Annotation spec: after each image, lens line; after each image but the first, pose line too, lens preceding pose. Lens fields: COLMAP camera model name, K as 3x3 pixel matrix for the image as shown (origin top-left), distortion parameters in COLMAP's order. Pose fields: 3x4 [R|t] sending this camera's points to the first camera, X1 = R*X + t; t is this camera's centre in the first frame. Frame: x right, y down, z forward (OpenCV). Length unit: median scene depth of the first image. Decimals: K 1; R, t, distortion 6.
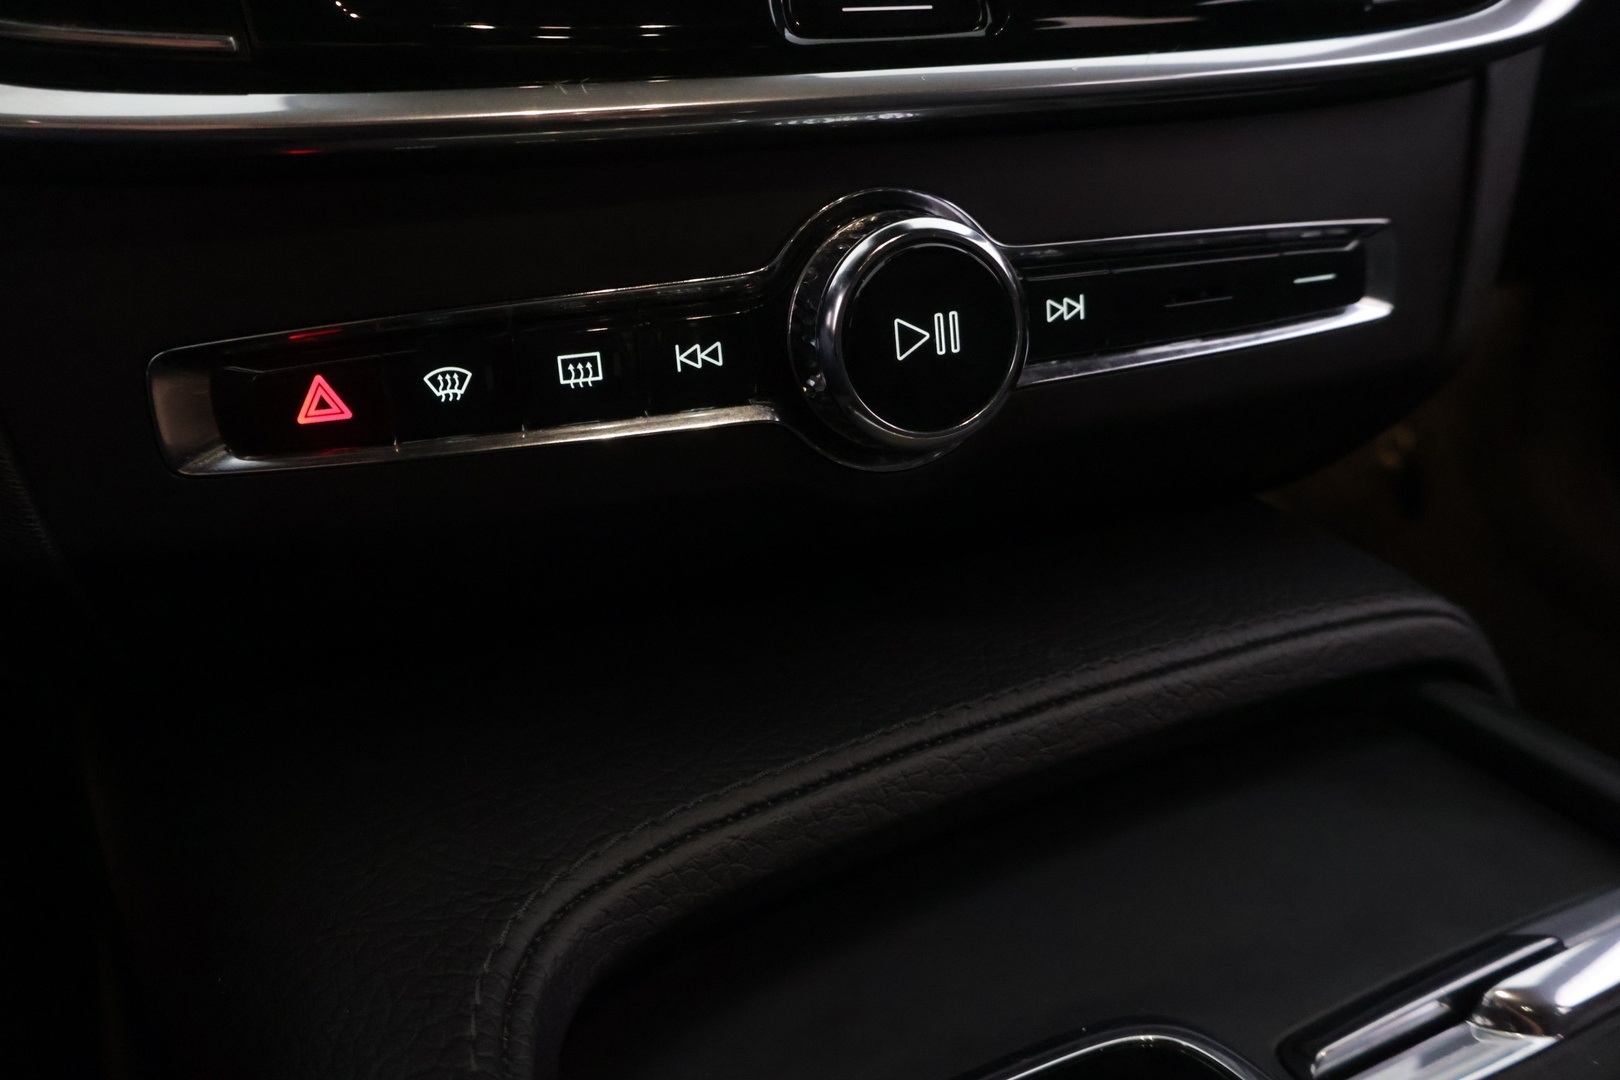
lens RADIAL K [[1362.8, 0, 810.0], [0, 1362.8, 540.0], [0, 0, 1]] dist [-0.004528, -0.002207]
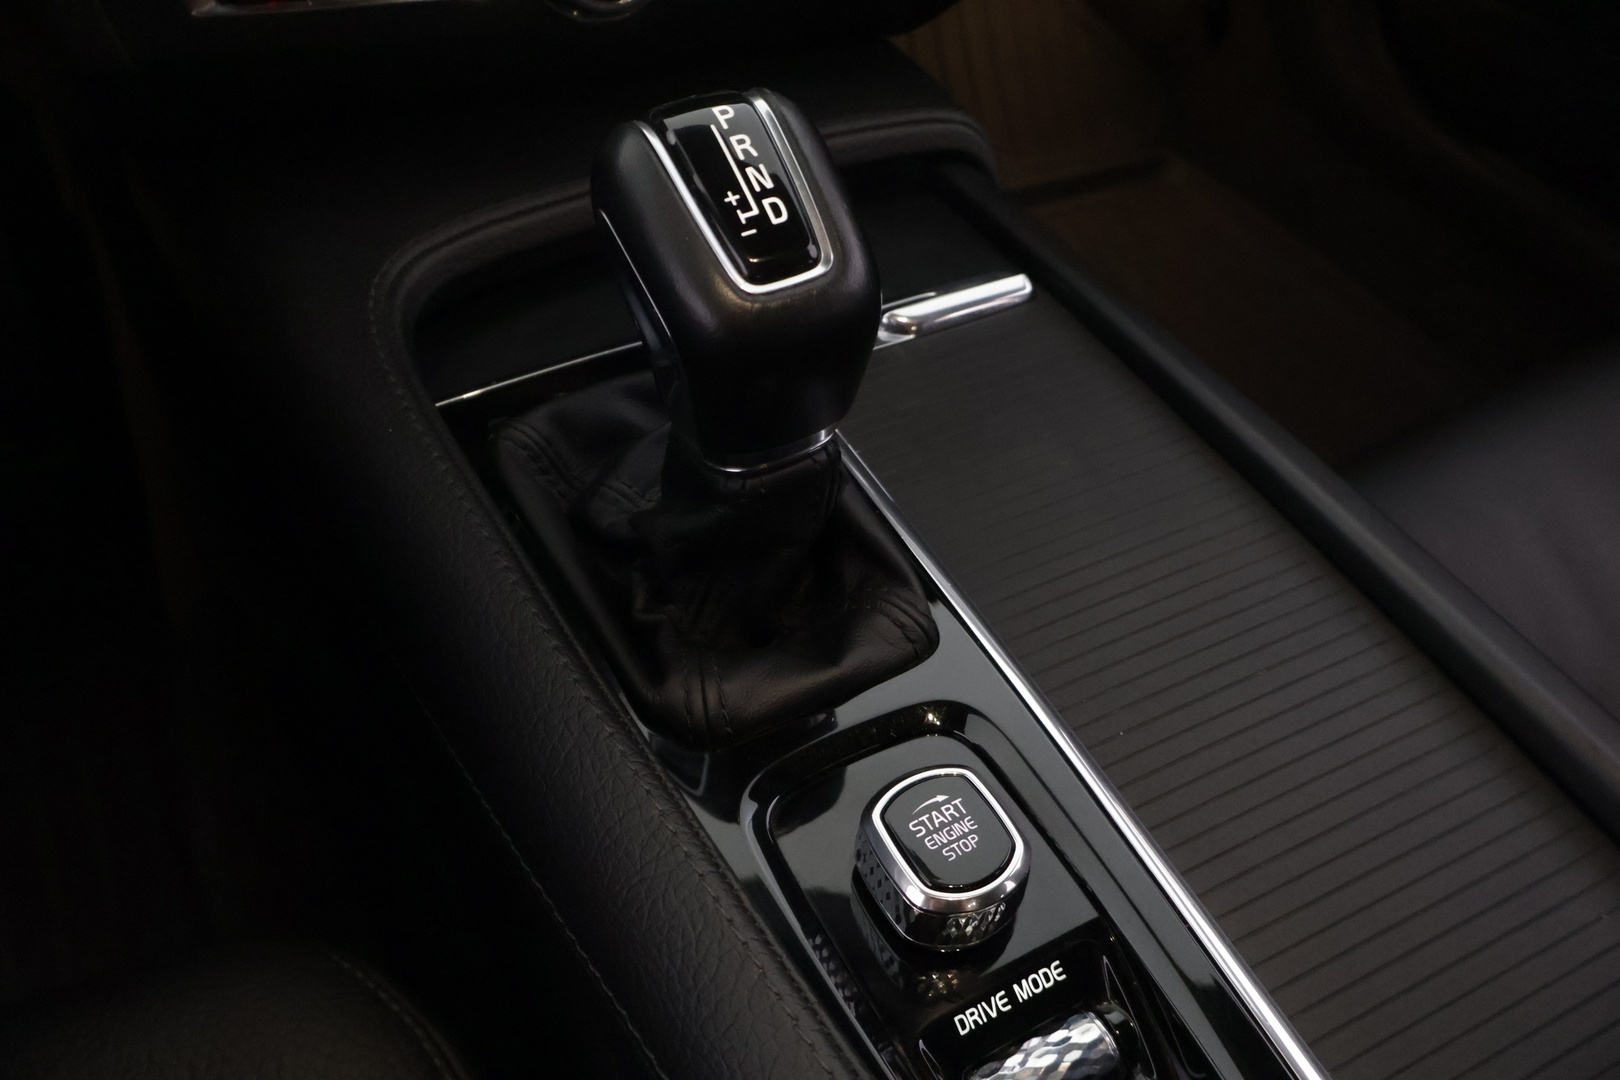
lens RADIAL K [[1324.3, 0, 796.2], [0, 1324.3, 530.3], [0, 0, 1]] dist [-0.005200, 0.001929]
pose [[0.998343, 0.014422, 0.055716, 0.249933], [-0.032418, 0.940821, 0.337350, -0.020557], [-0.047553, -0.338597, 0.939729, -0.897695]]
